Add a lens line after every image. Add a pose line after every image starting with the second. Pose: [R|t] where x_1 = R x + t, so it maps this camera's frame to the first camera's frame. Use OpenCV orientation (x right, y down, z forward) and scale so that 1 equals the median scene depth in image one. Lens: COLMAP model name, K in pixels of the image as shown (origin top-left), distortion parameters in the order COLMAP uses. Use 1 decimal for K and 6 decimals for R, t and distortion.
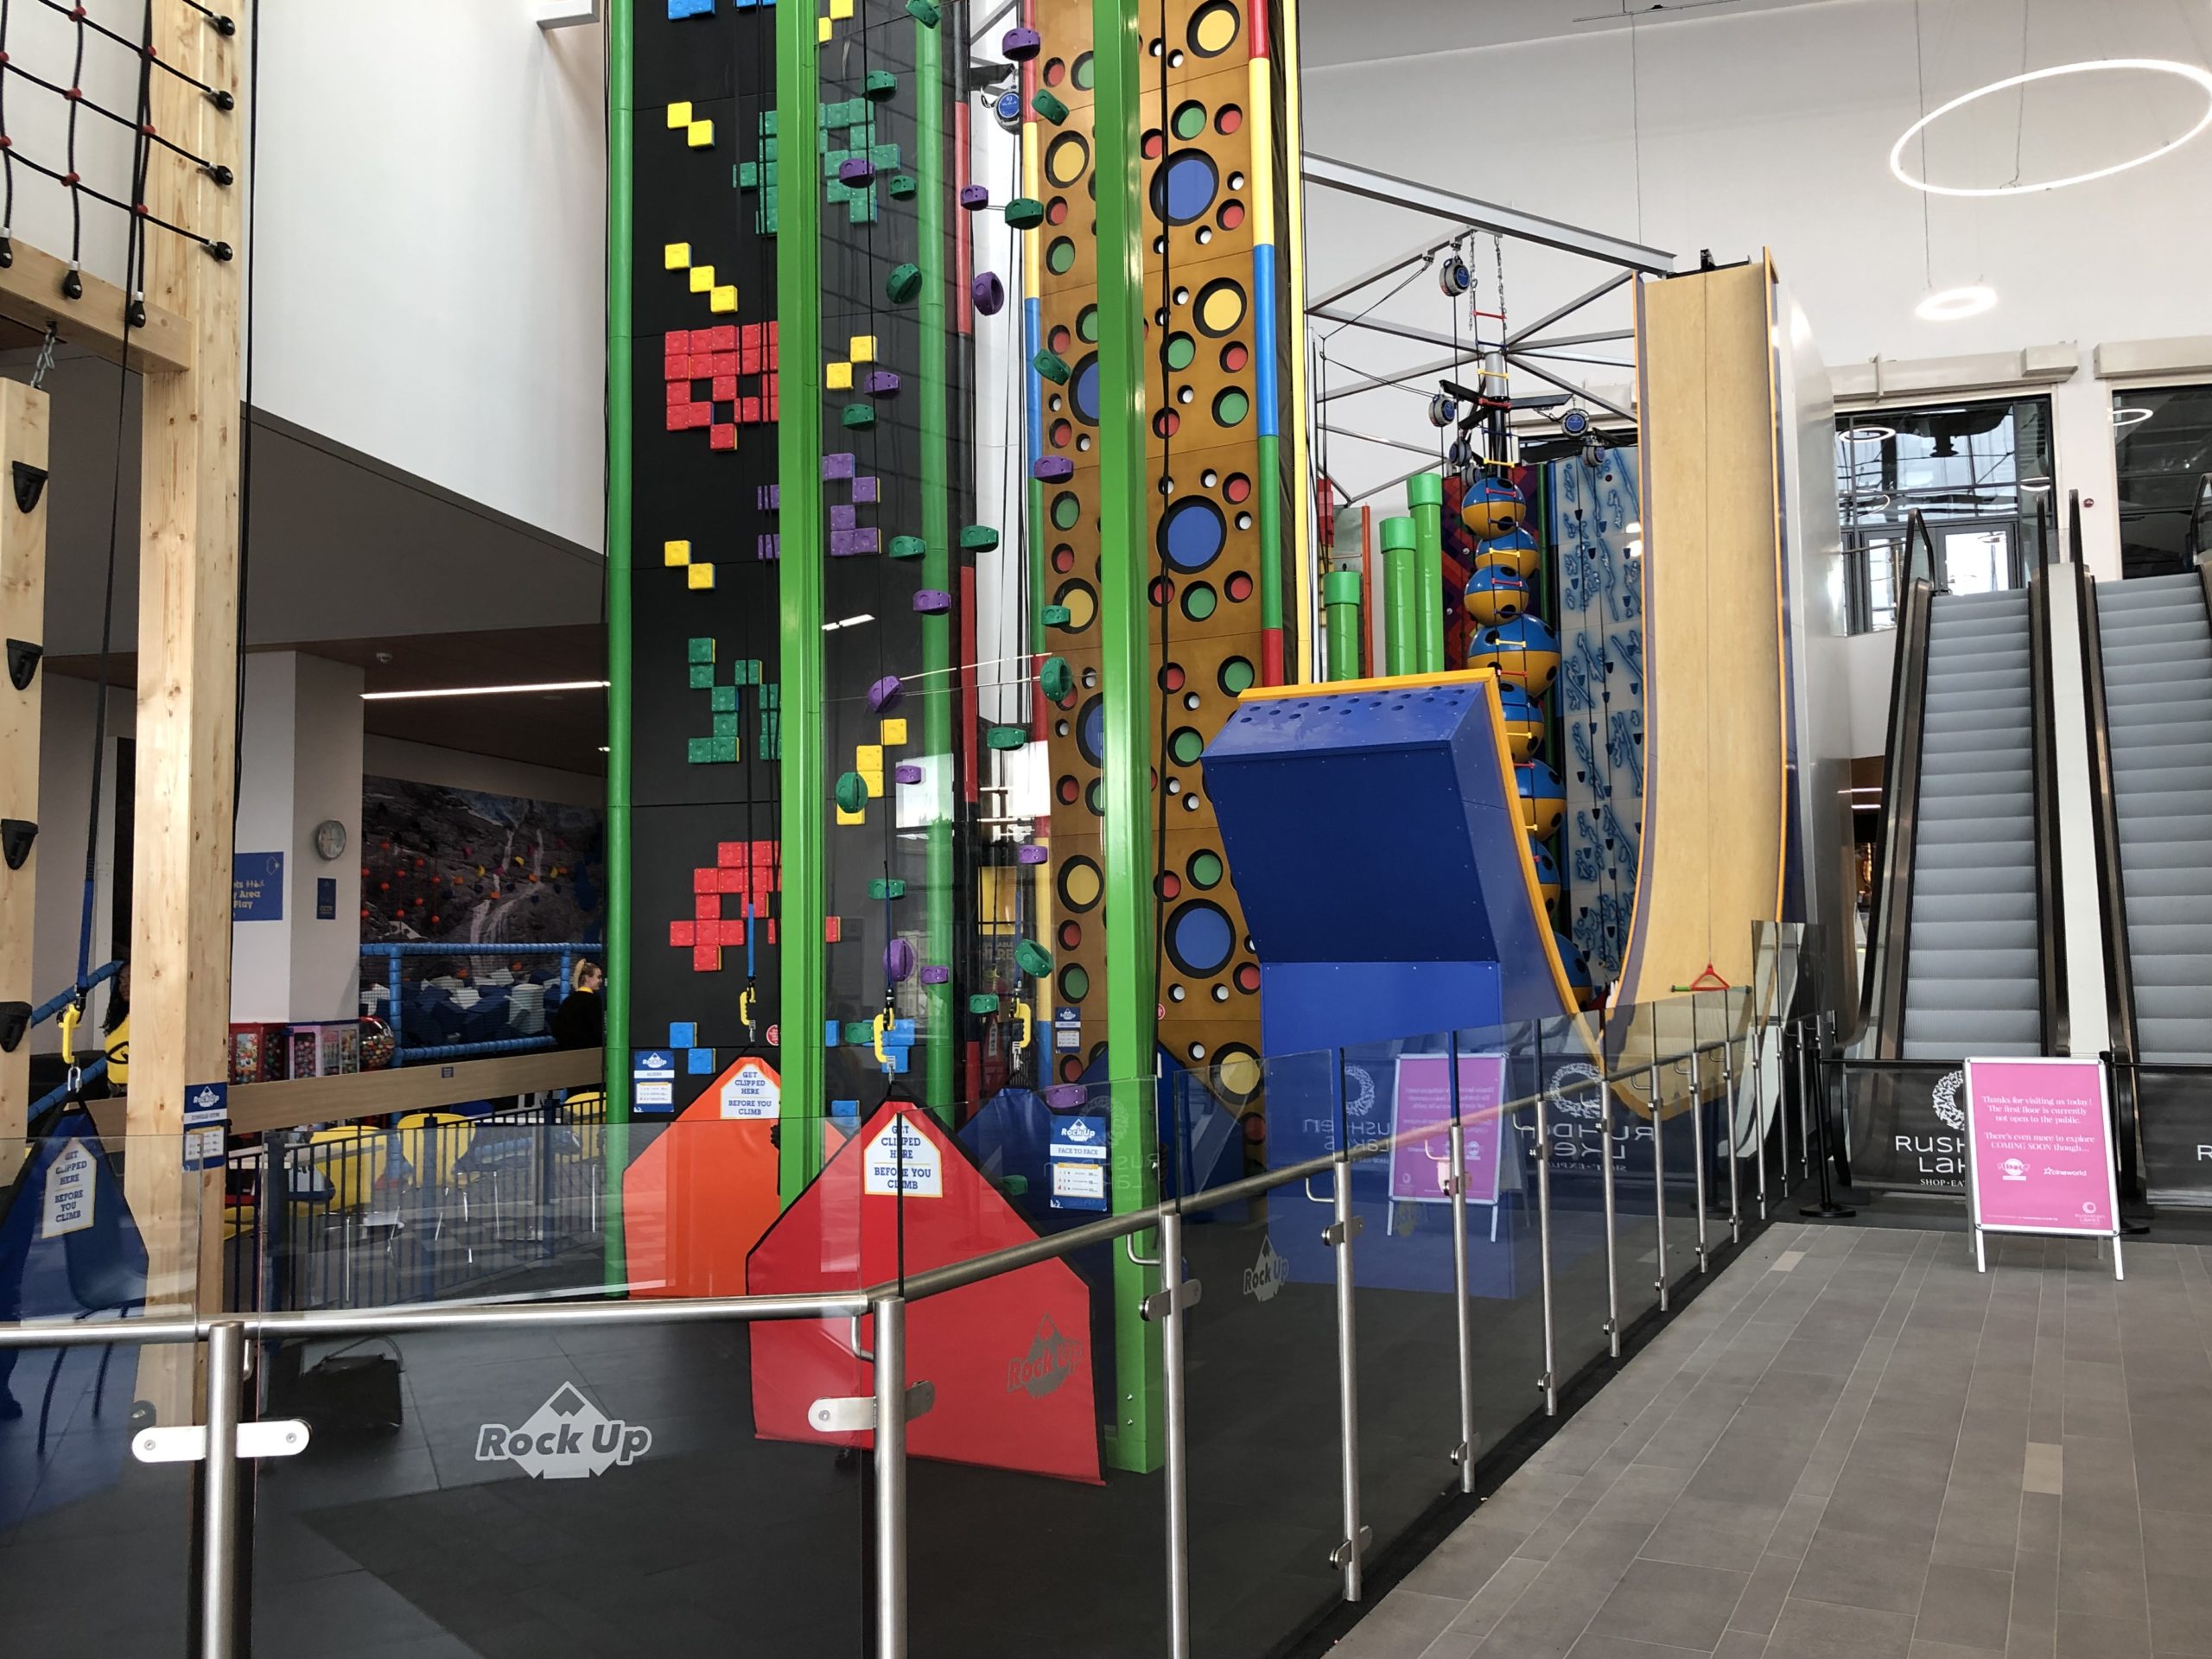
lens RADIAL K [[1818.8, 0, 1109.0], [0, 1818.8, 822.5], [0, 0, 1]] dist [0.044489, -0.094748]
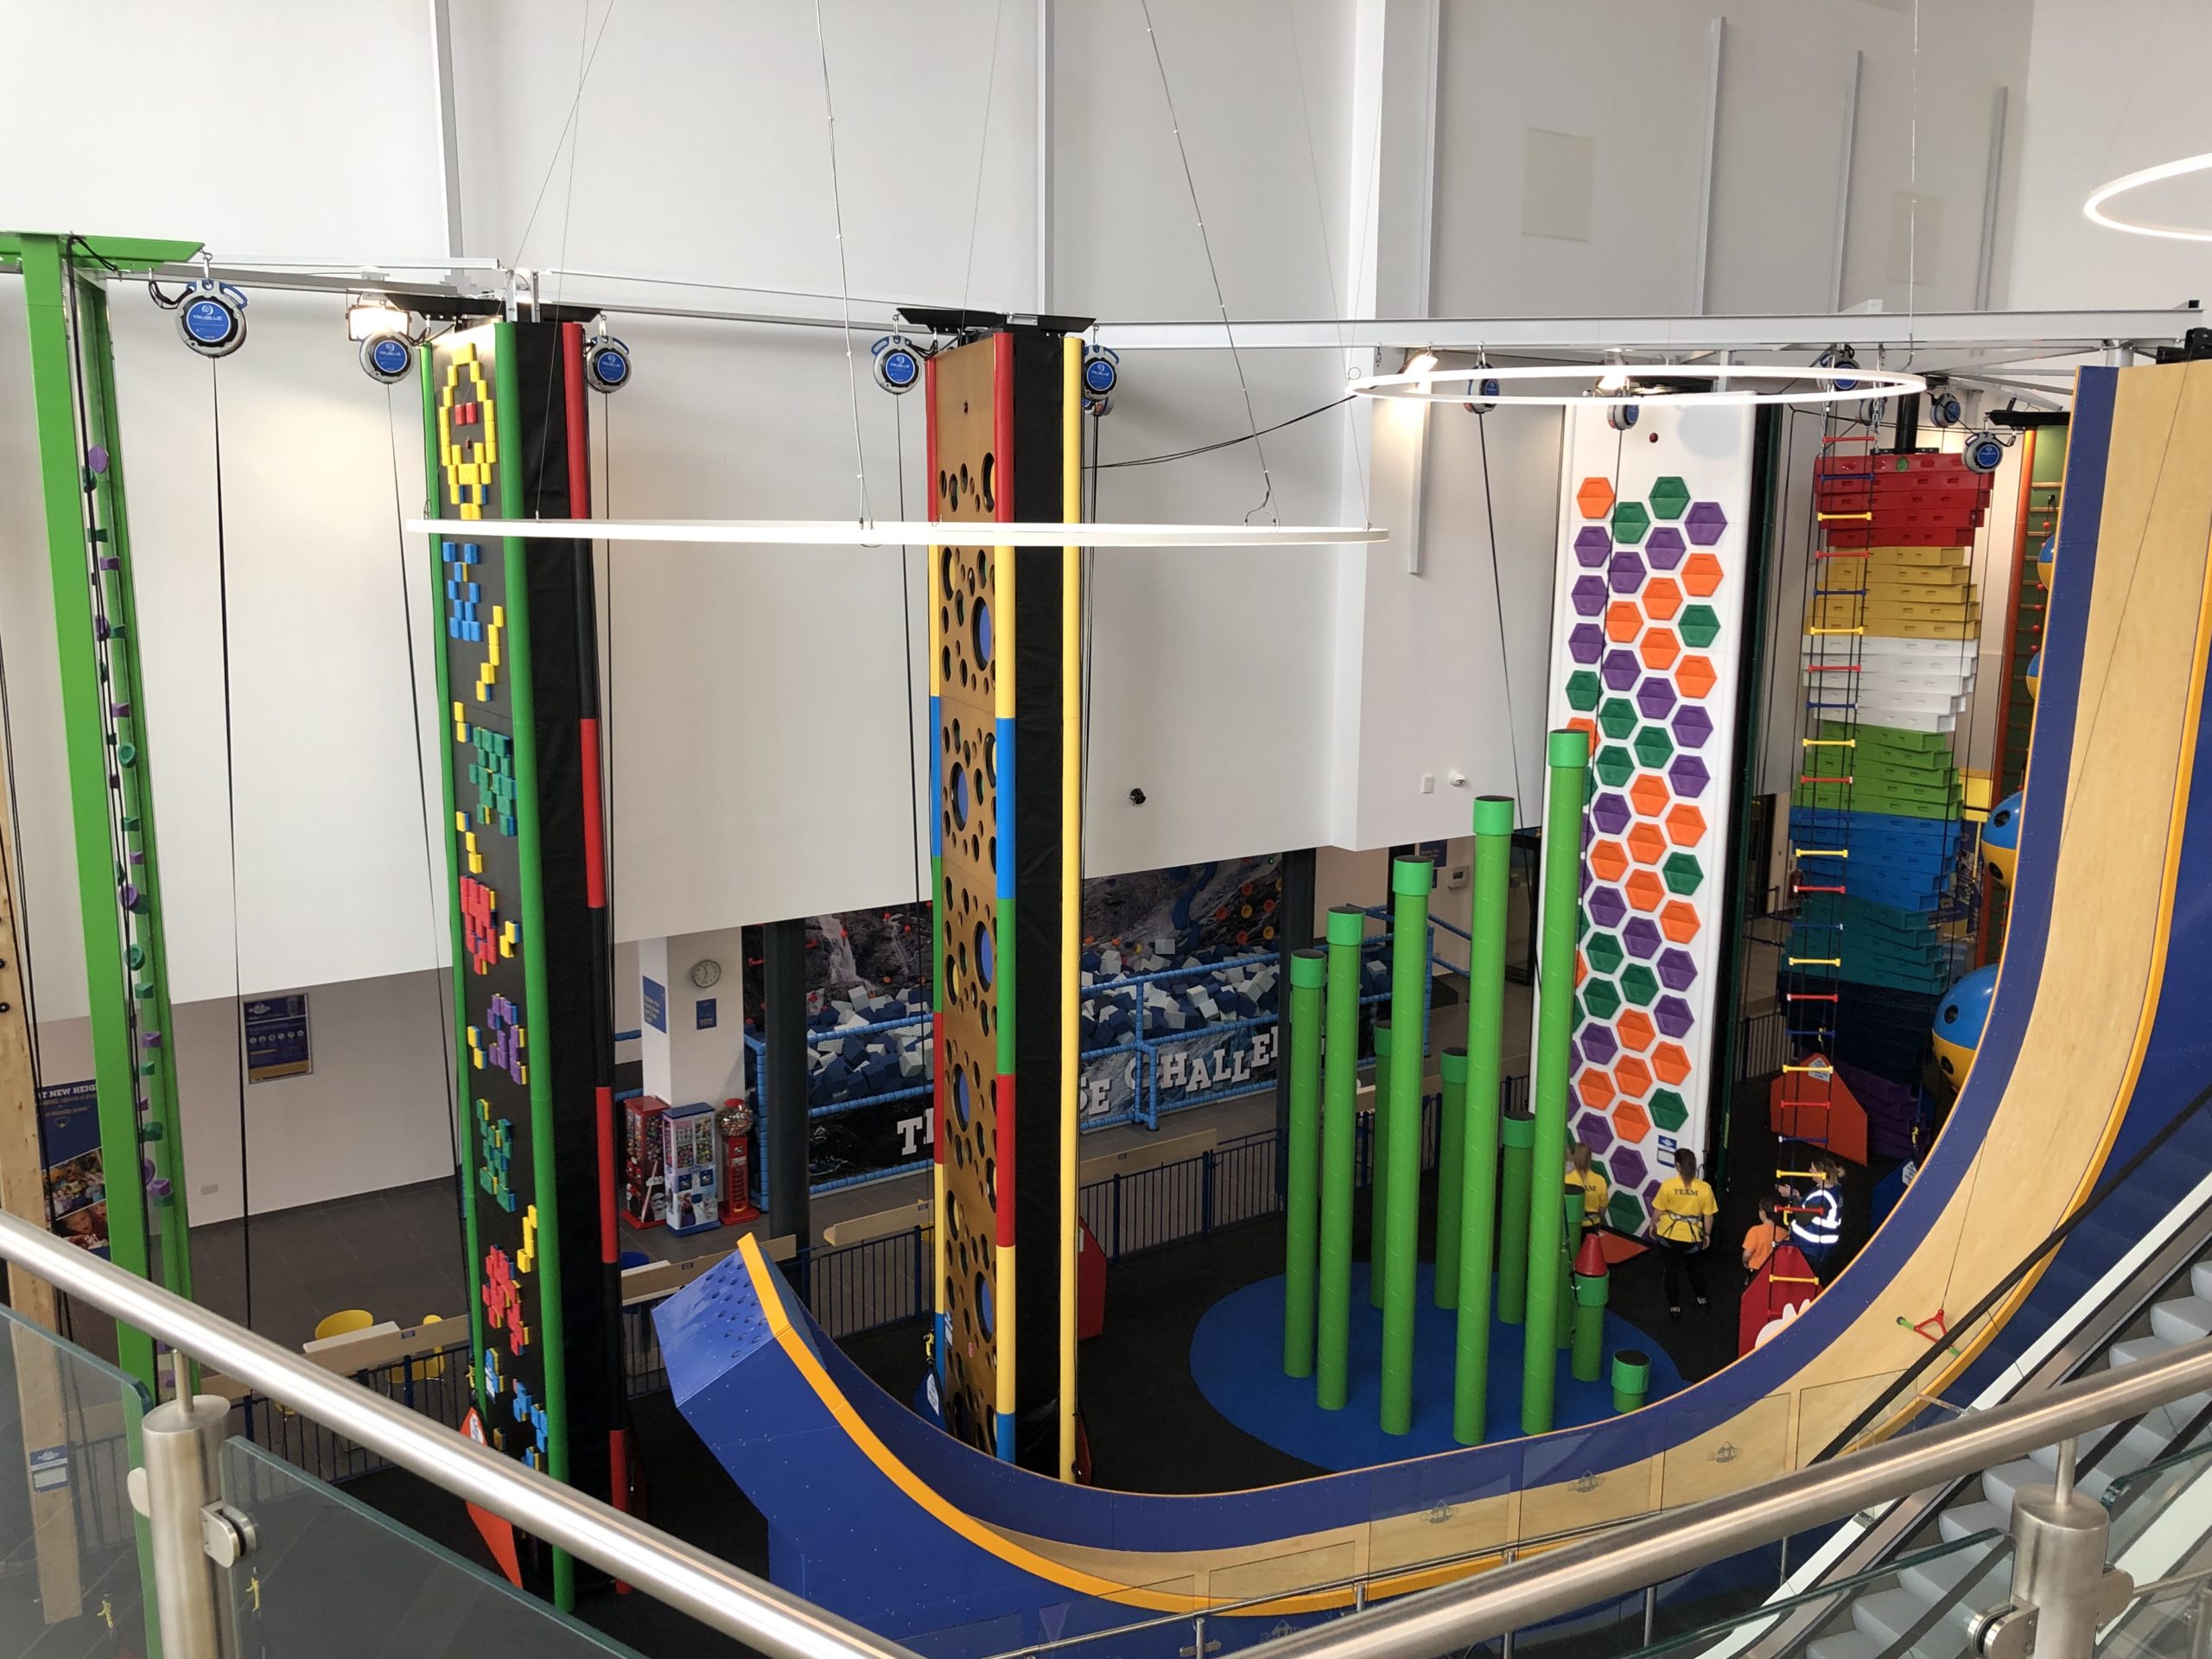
lens RADIAL K [[1826.5, 0, 1095.7], [0, 1826.5, 823.8], [0, 0, 1]] dist [0.004983, 0.001446]
pose [[0.743846, 0.136336, -0.654298, 0.785567], [0.029766, 0.971244, 0.236219, -0.484356], [0.667688, -0.195186, 0.718398, 0.269756]]
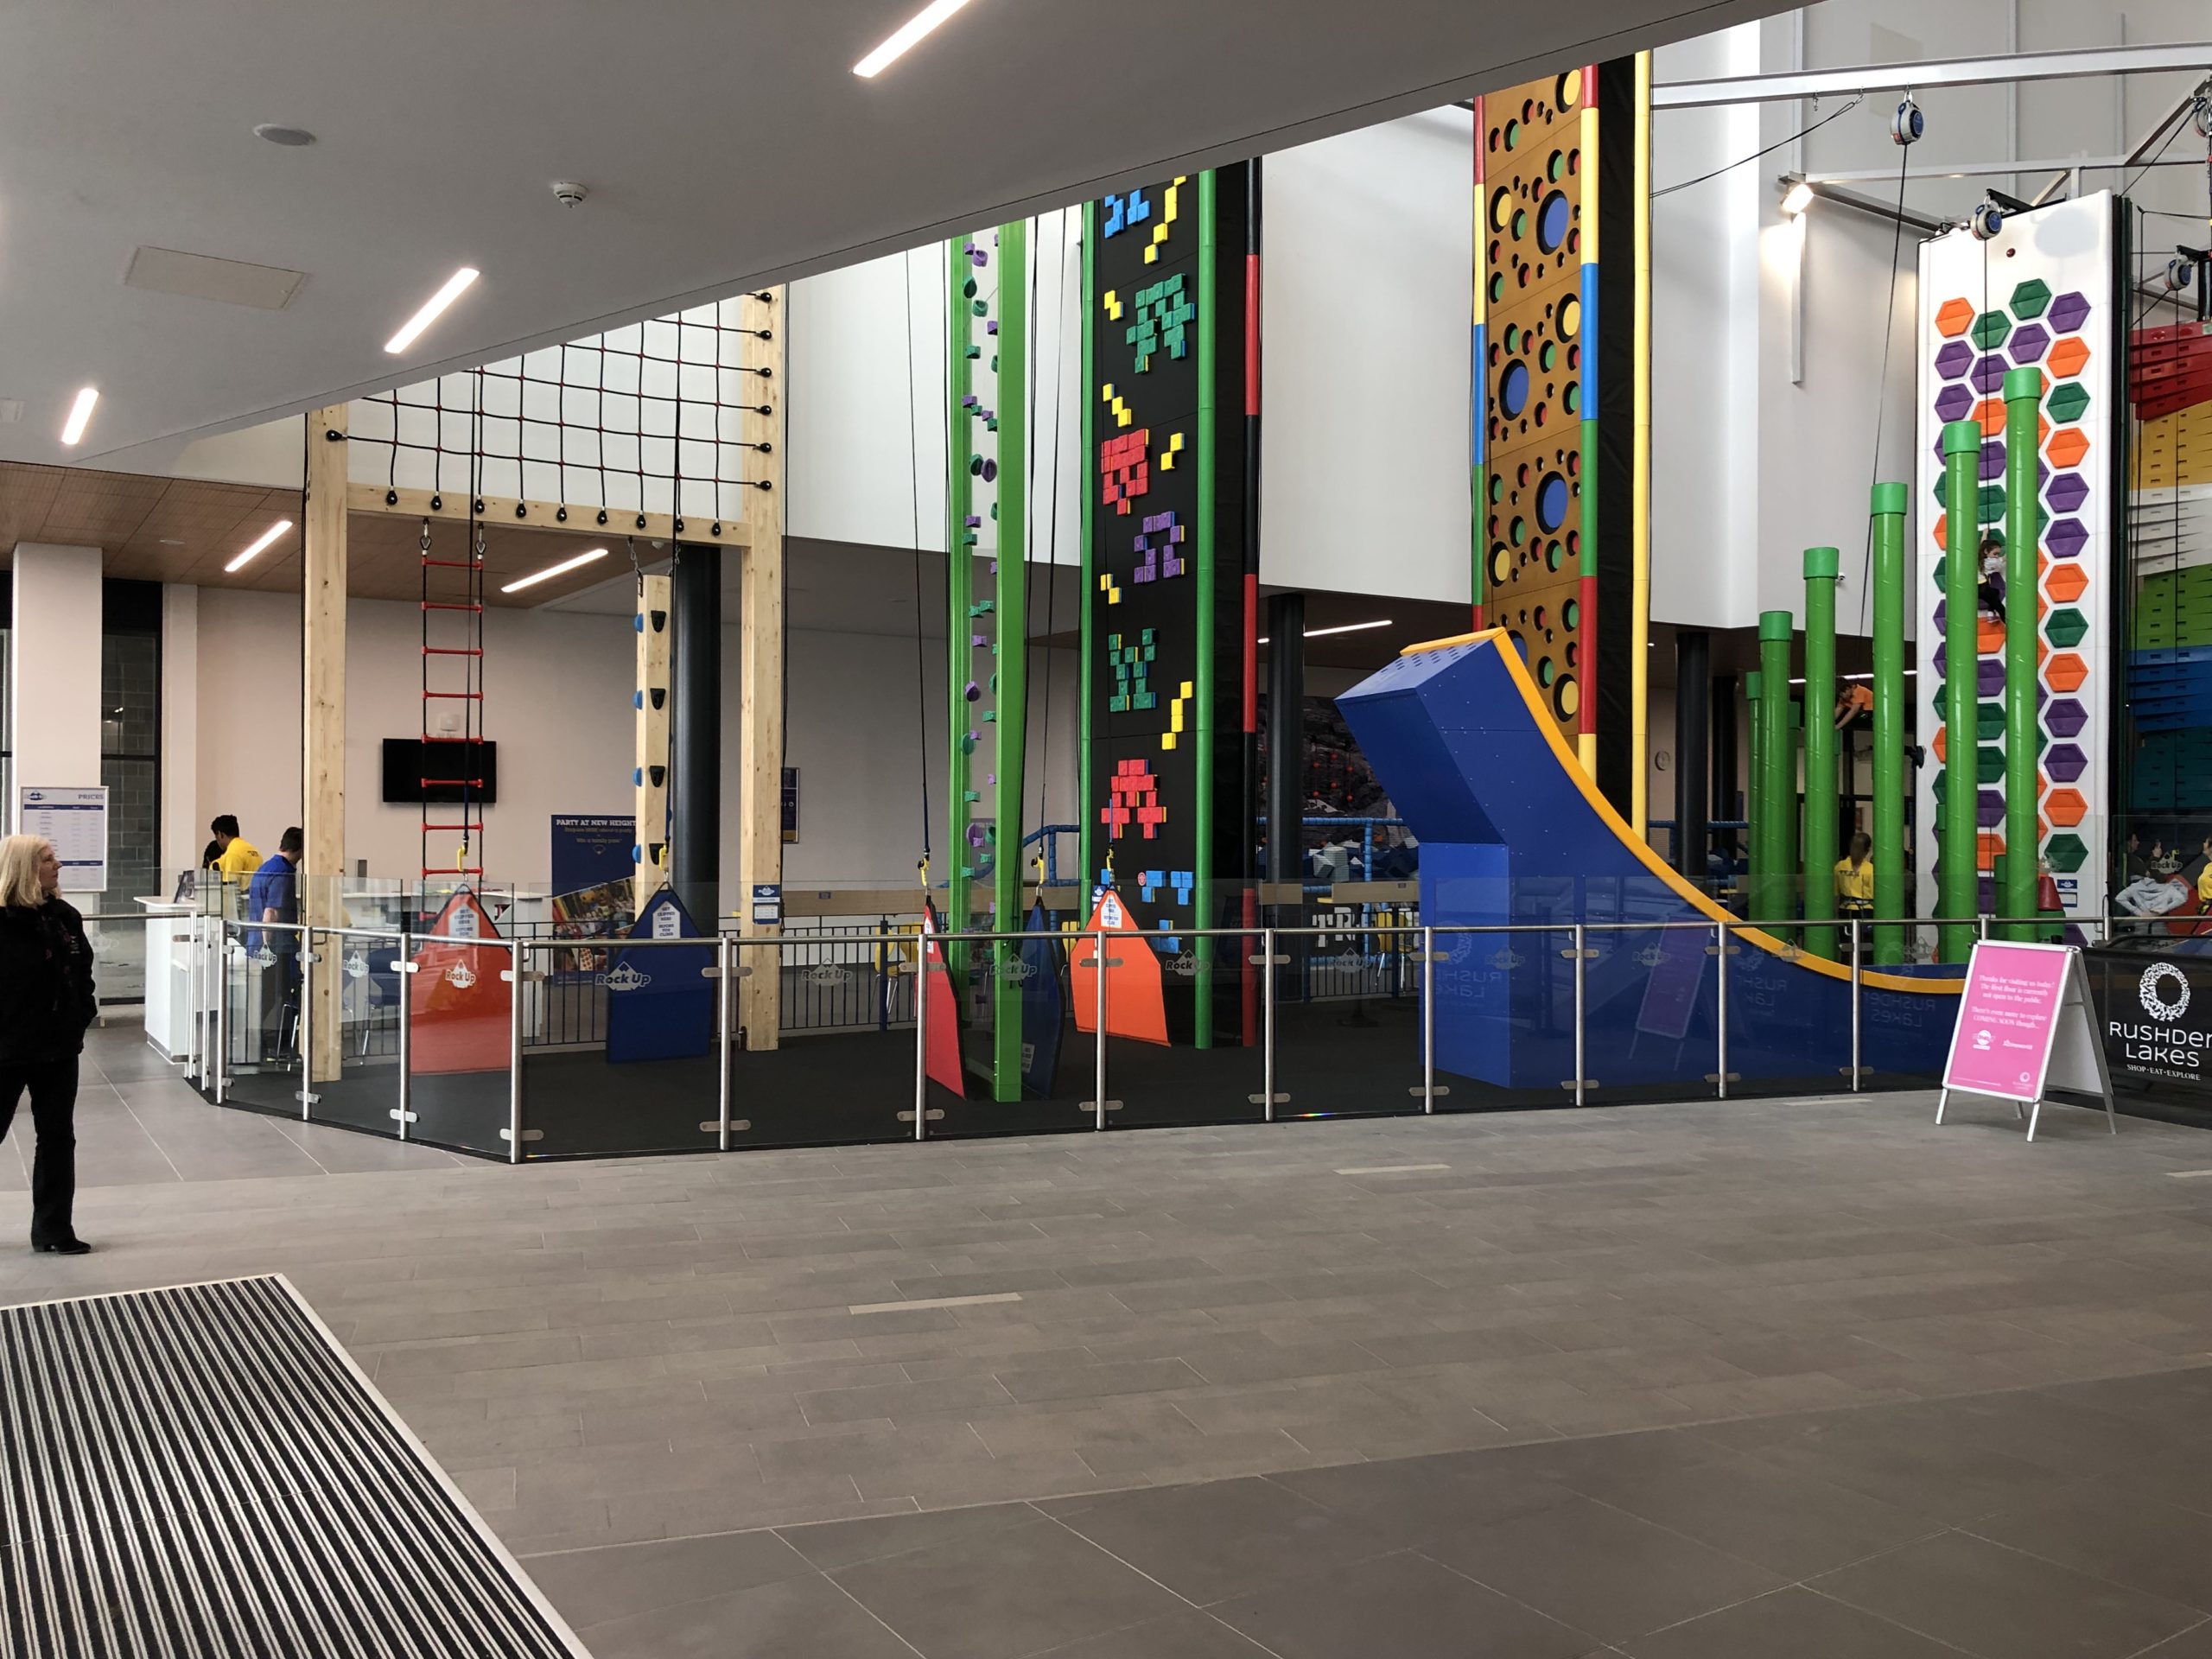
lens RADIAL K [[1813.0, 0, 1111.9], [0, 1813.0, 836.5], [0, 0, 1]] dist [0.070650, -0.134475]
pose [[0.719403, 0.021462, -0.694262, 0.695340], [0.034723, 0.997162, 0.066807, -0.022793], [0.693725, -0.072168, 0.716615, -0.132262]]
